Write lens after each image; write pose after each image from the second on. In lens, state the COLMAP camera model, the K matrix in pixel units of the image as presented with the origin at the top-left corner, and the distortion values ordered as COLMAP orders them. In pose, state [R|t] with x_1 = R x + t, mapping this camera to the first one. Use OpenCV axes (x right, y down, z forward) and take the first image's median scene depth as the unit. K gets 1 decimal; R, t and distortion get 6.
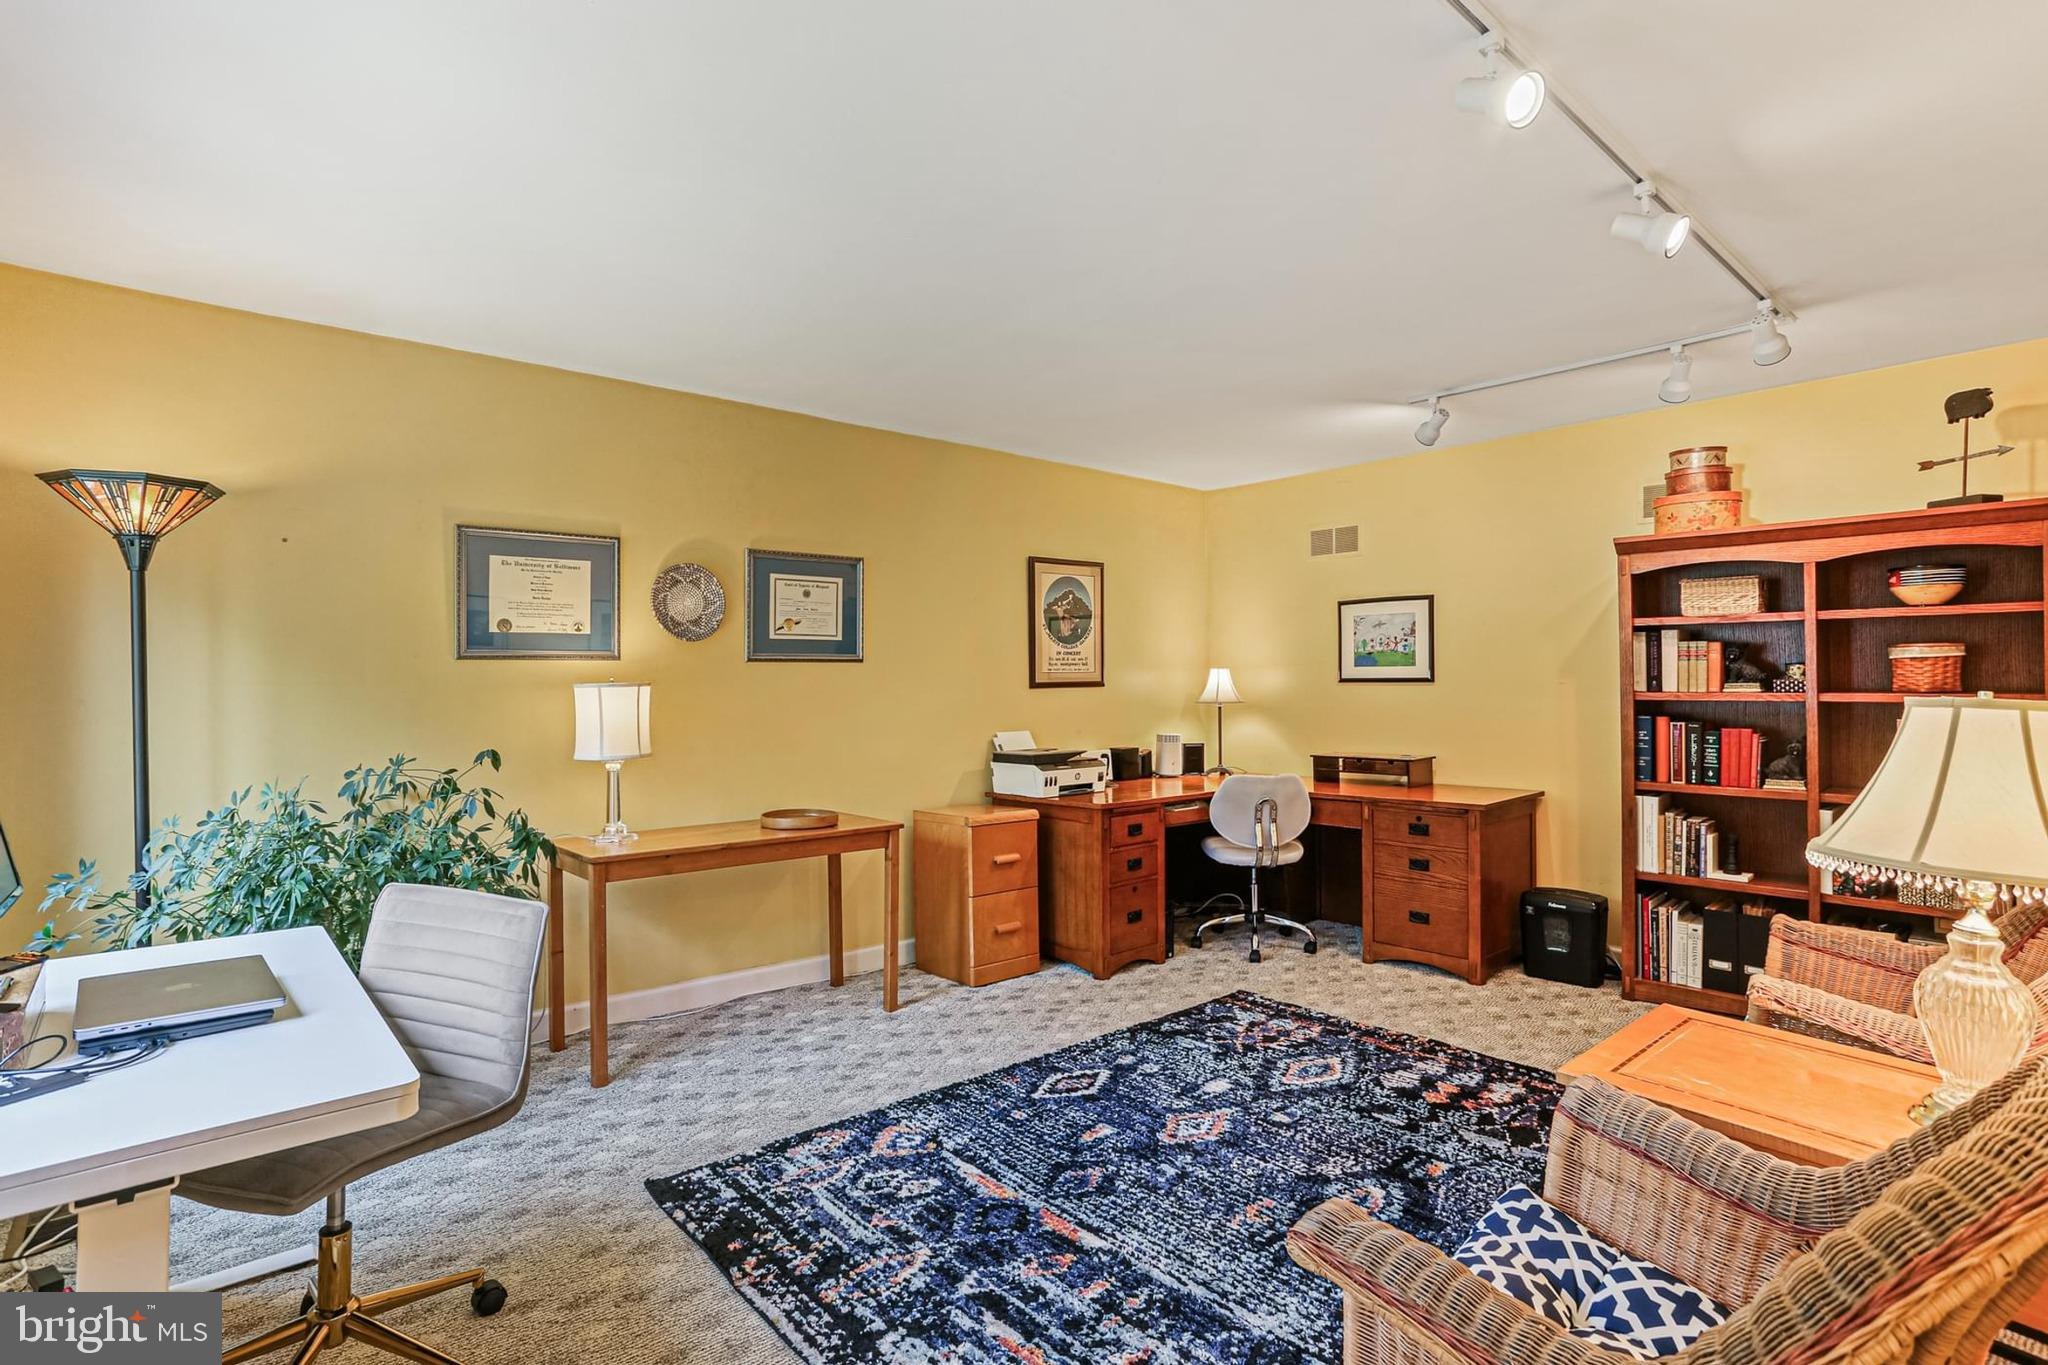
lens RADIAL K [[1019.9, 0, 1015.5], [0, 1019.9, 672.9], [0, 0, 1]] dist [-0.044766, 0.023988]
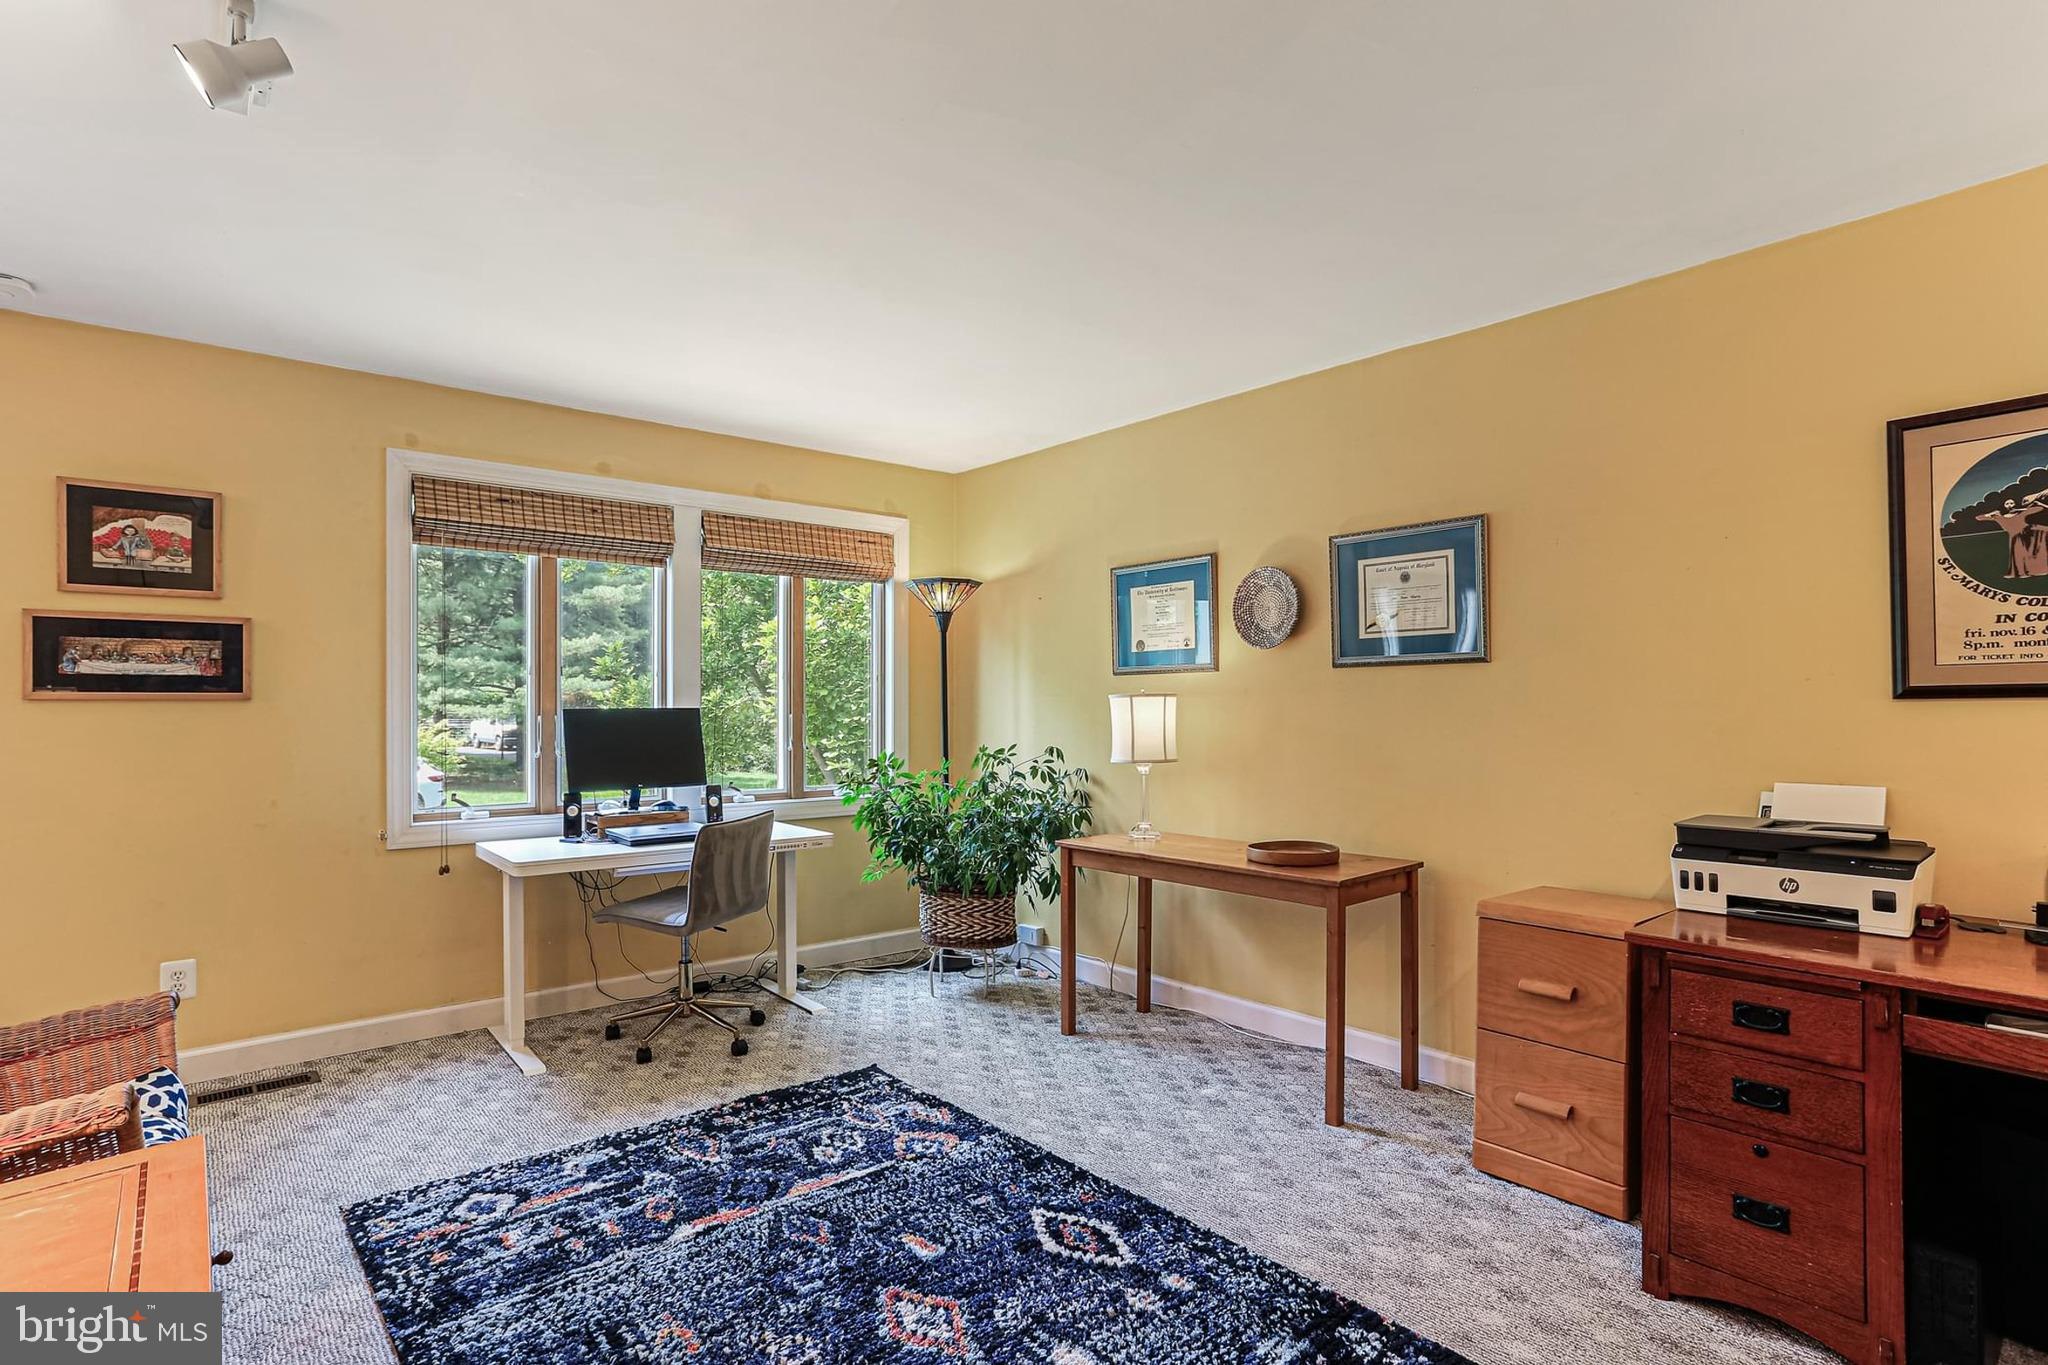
lens RADIAL K [[1019.9, 0, 1012.2], [0, 1019.9, 686.3], [0, 0, 1]] dist [-0.044766, 0.023988]
pose [[-0.012289, -0.009479, -0.999880, 0.799555], [0.016639, 0.999815, -0.009683, 0.011179], [0.999786, -0.016756, -0.012129, 0.971240]]
